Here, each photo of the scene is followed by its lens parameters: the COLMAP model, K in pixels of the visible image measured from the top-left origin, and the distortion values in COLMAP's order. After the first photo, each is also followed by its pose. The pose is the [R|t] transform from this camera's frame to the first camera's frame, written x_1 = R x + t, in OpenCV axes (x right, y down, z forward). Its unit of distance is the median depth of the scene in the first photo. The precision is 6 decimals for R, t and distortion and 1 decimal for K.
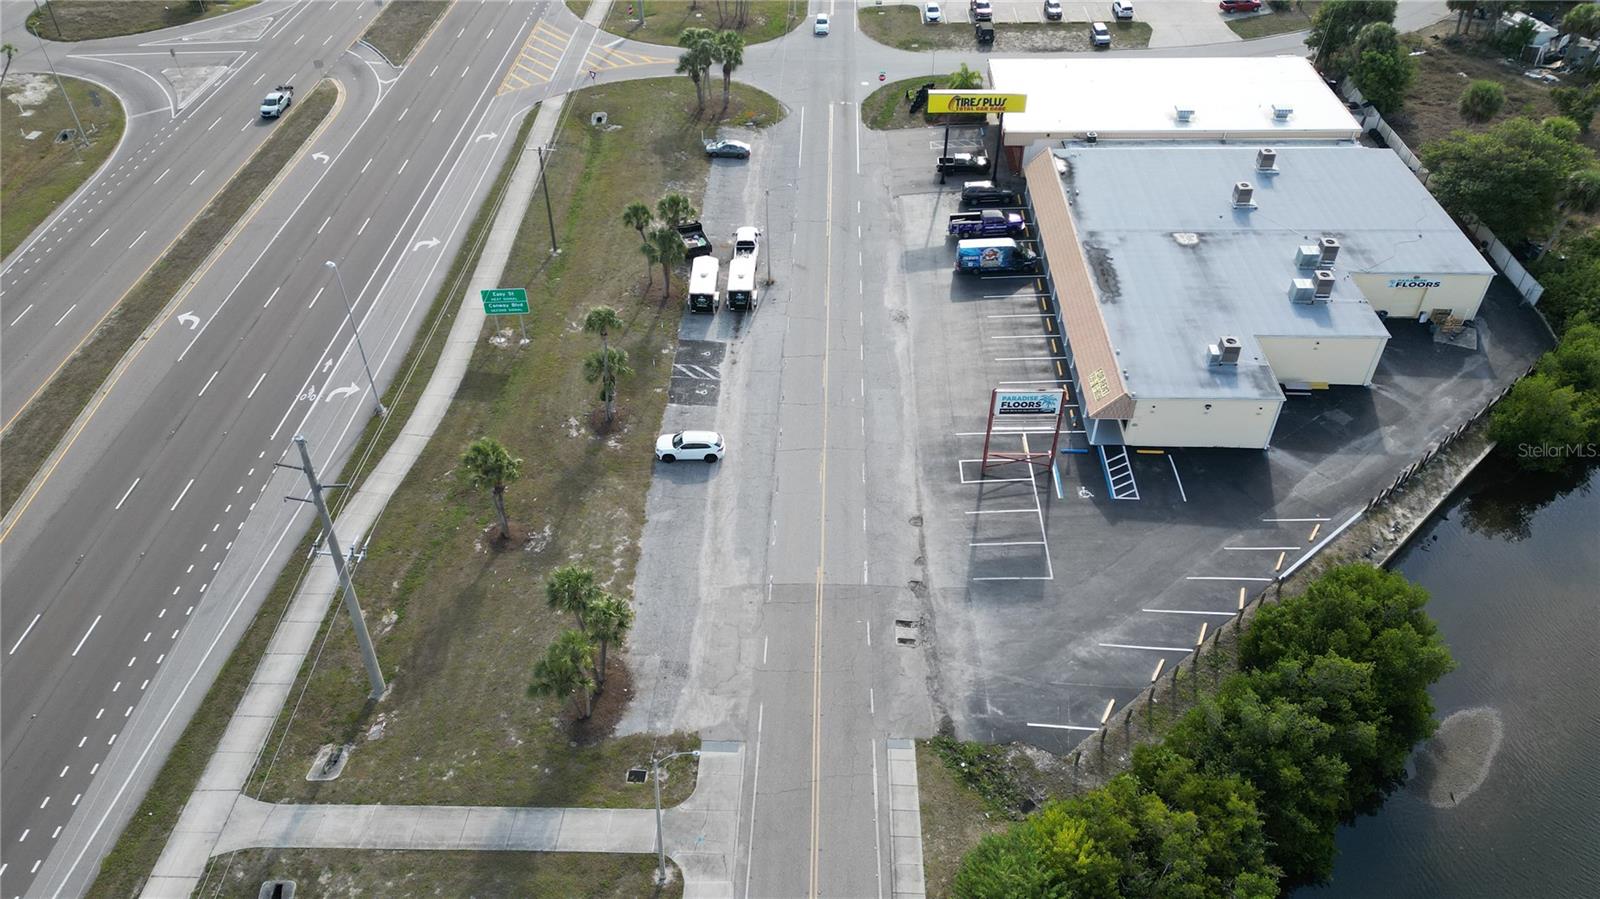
lens RADIAL K [[1110.9, 0, 795.7], [0, 1110.9, 451.3], [0, 0, 1]] dist [0.098969, -0.104614]
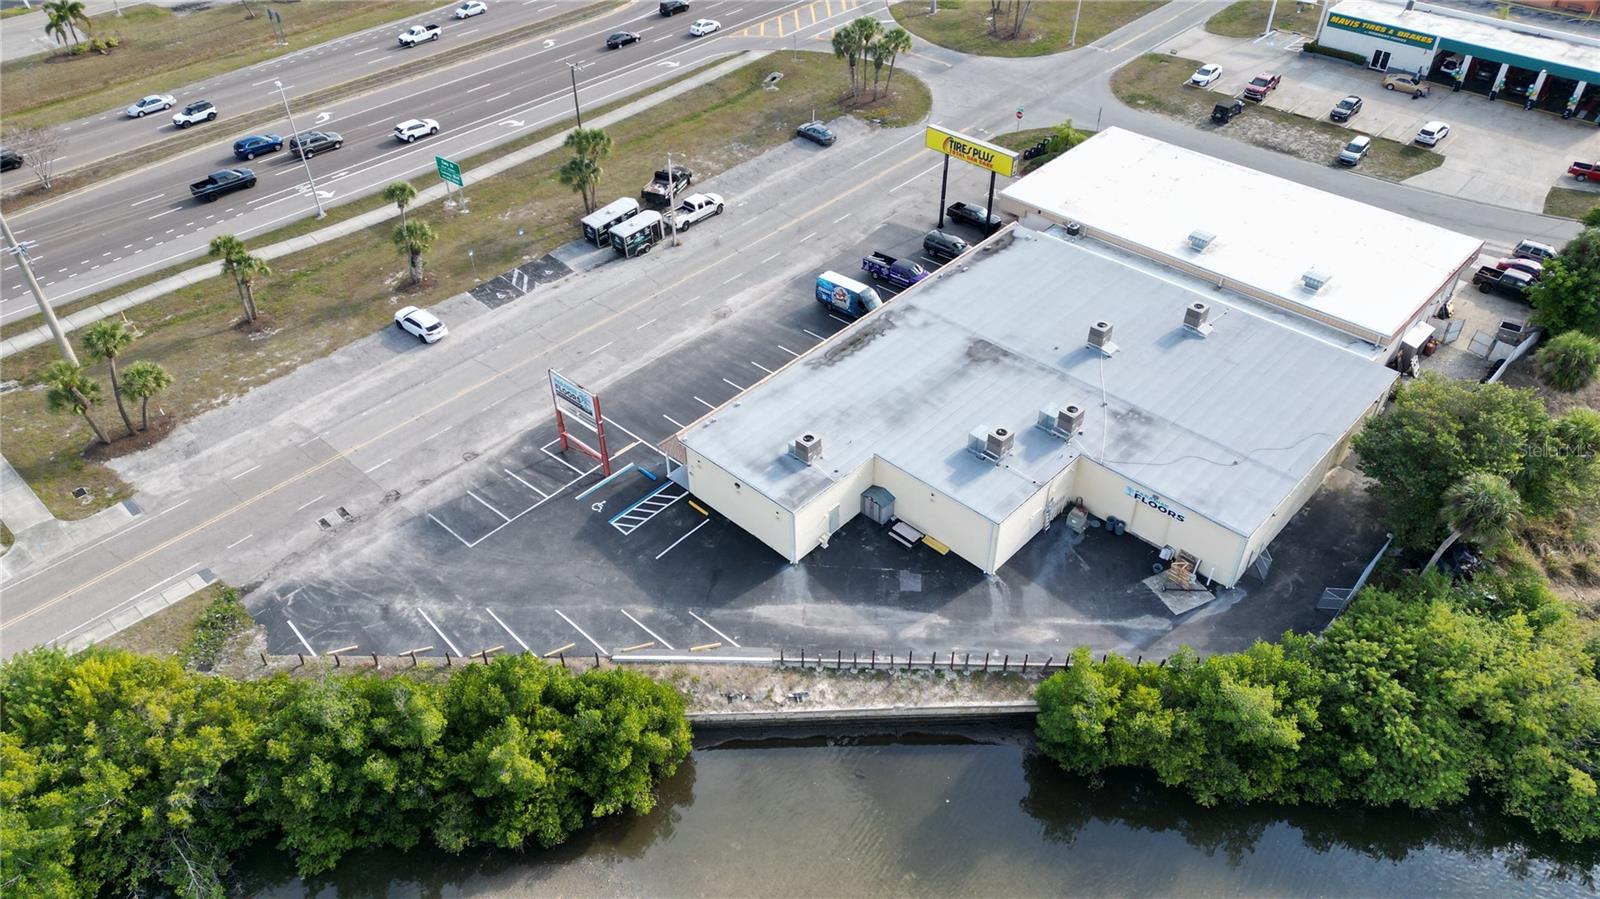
lens RADIAL K [[1110.9, 0, 795.7], [0, 1110.9, 451.3], [0, 0, 1]] dist [0.098969, -0.104614]
pose [[0.749191, 0.426387, -0.506860, 0.731666], [-0.423175, 0.896826, 0.128942, -0.174337], [0.509545, 0.117888, 0.852330, 0.207801]]
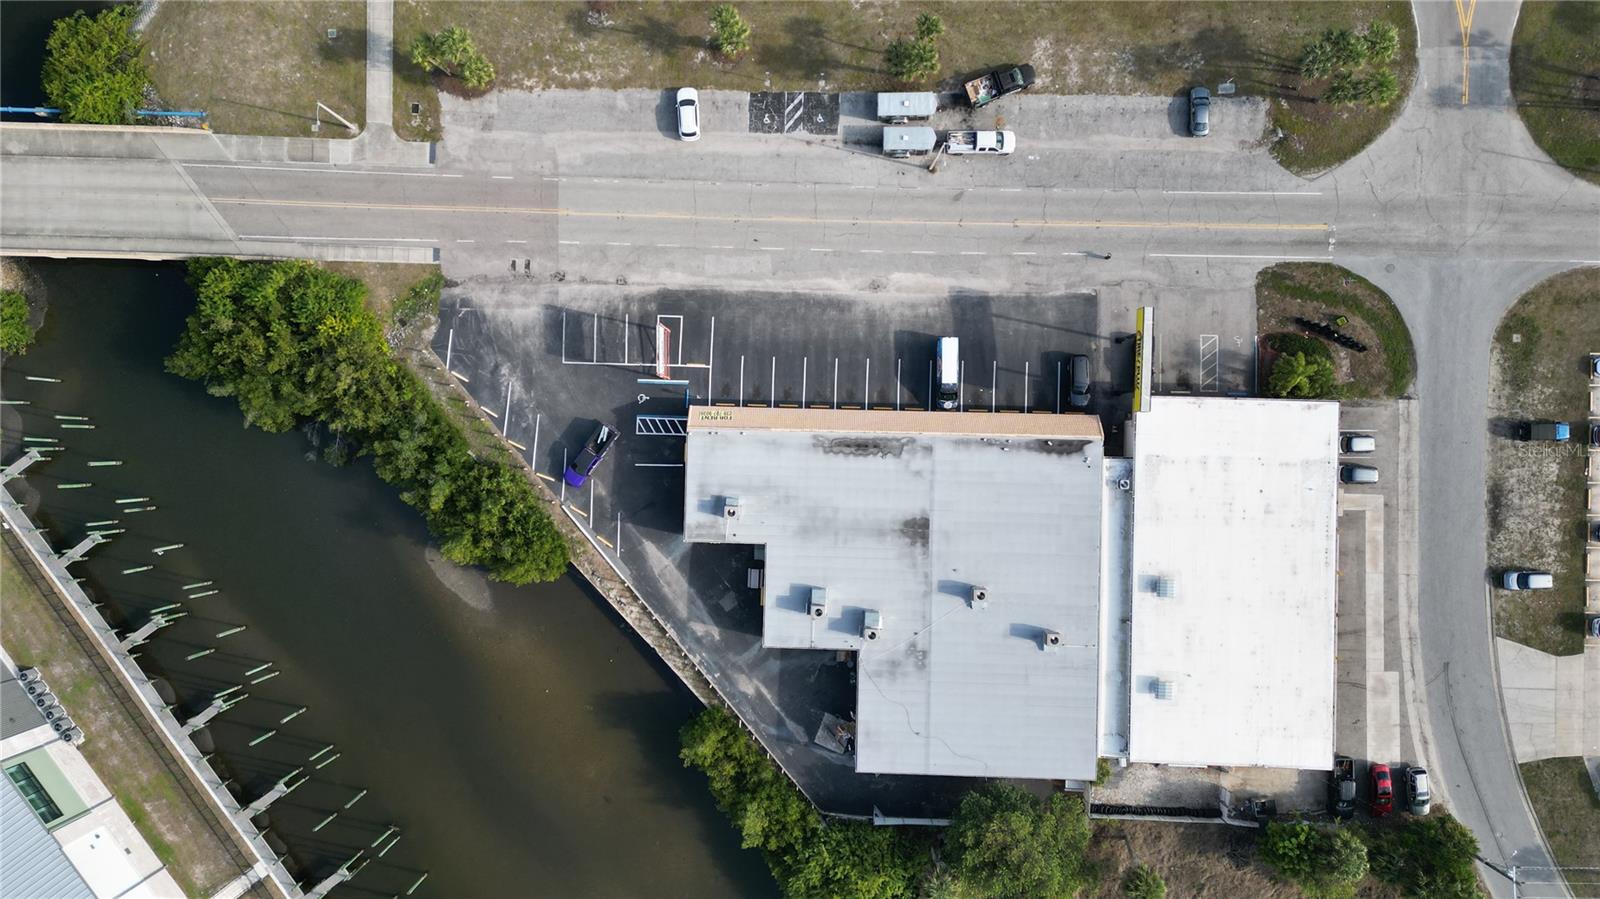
lens RADIAL K [[1110.9, 0, 795.7], [0, 1110.9, 451.3], [0, 0, 1]] dist [0.098969, -0.104614]
pose [[0.008253, 0.999938, 0.007497, 0.268348], [-0.633942, -0.000566, 0.773380, -1.003190], [0.773336, -0.011135, 0.633898, 0.210270]]
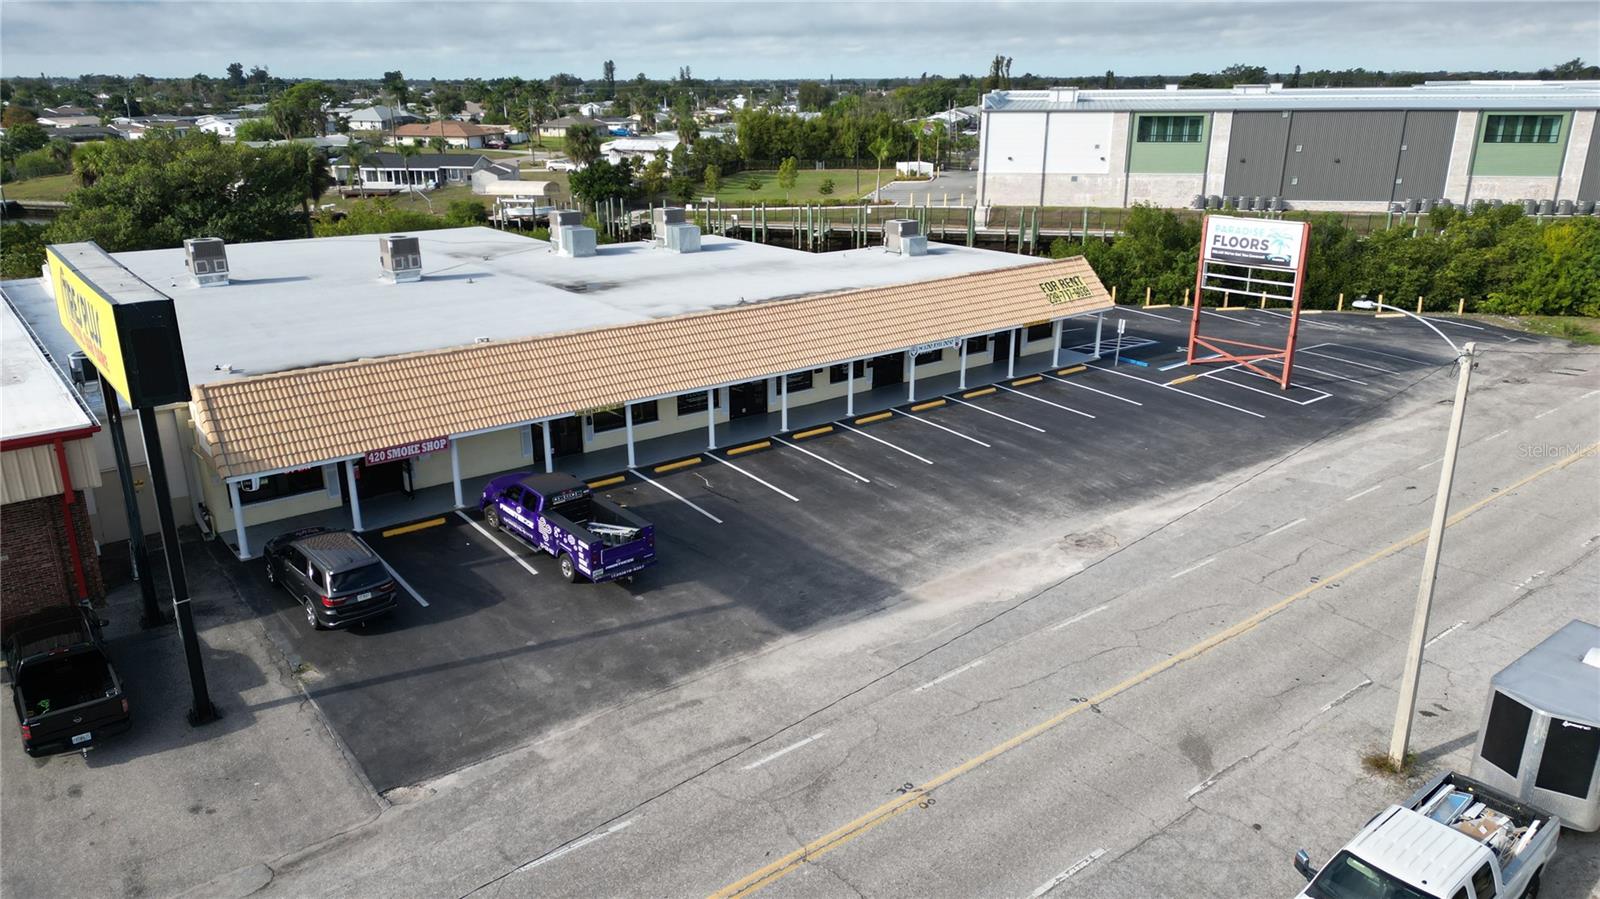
lens RADIAL K [[1110.9, 0, 795.7], [0, 1110.9, 451.3], [0, 0, 1]] dist [0.098969, -0.104614]
pose [[-0.646278, -0.228392, 0.728122, -0.107309], [0.498236, 0.596426, 0.629314, -0.432488], [-0.578001, 0.769489, -0.271664, 1.180560]]
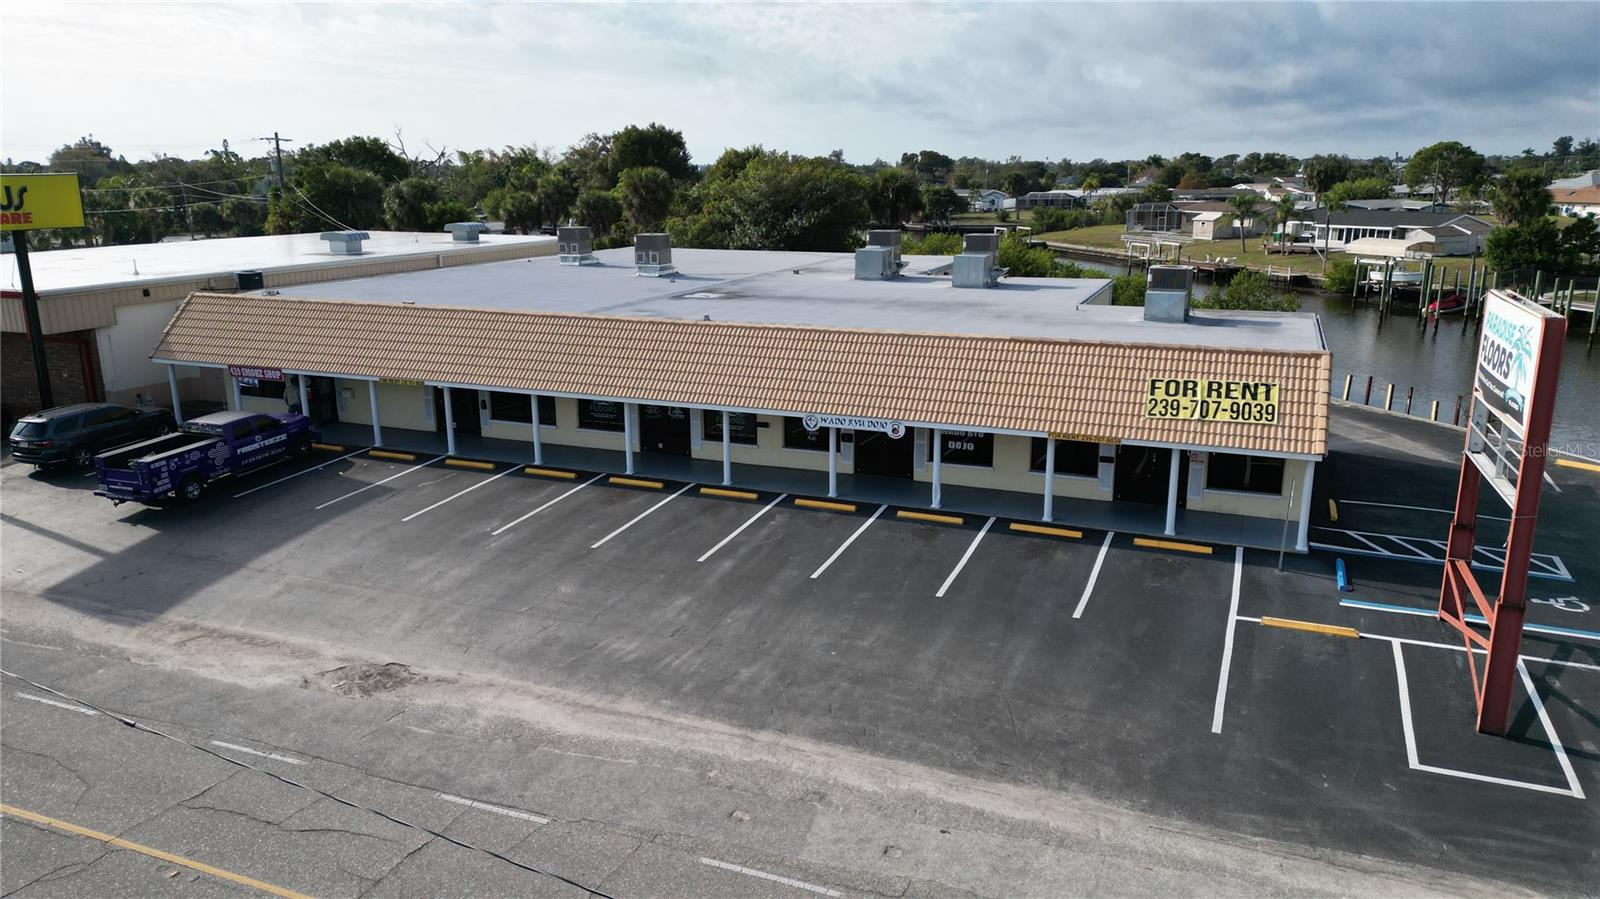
lens RADIAL K [[1110.9, 0, 795.7], [0, 1110.9, 451.3], [0, 0, 1]] dist [0.098969, -0.104614]
pose [[0.350048, -0.223704, 0.909628, -0.086801], [0.604711, 0.795583, -0.037051, -0.099215], [-0.715396, 0.563032, 0.413768, 0.842877]]
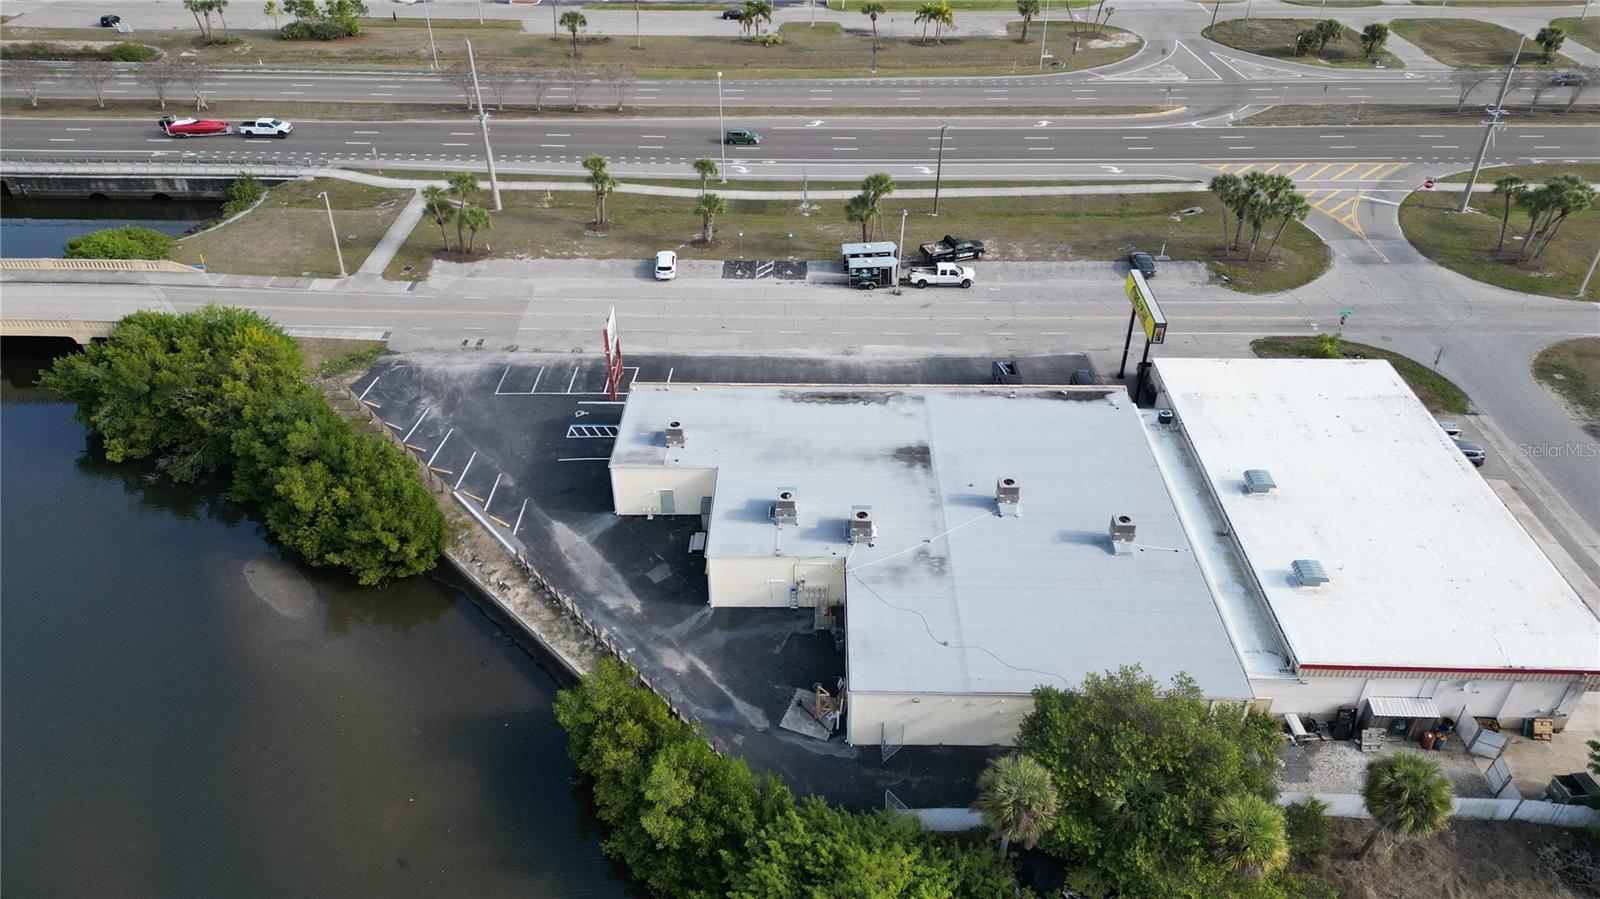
lens RADIAL K [[1110.9, 0, 795.7], [0, 1110.9, 451.3], [0, 0, 1]] dist [0.098969, -0.104614]
pose [[0.013041, 0.583958, -0.811679, 1.073377], [-0.642619, 0.626807, 0.440628, -0.525580], [0.766075, 0.515855, 0.383437, 0.621232]]
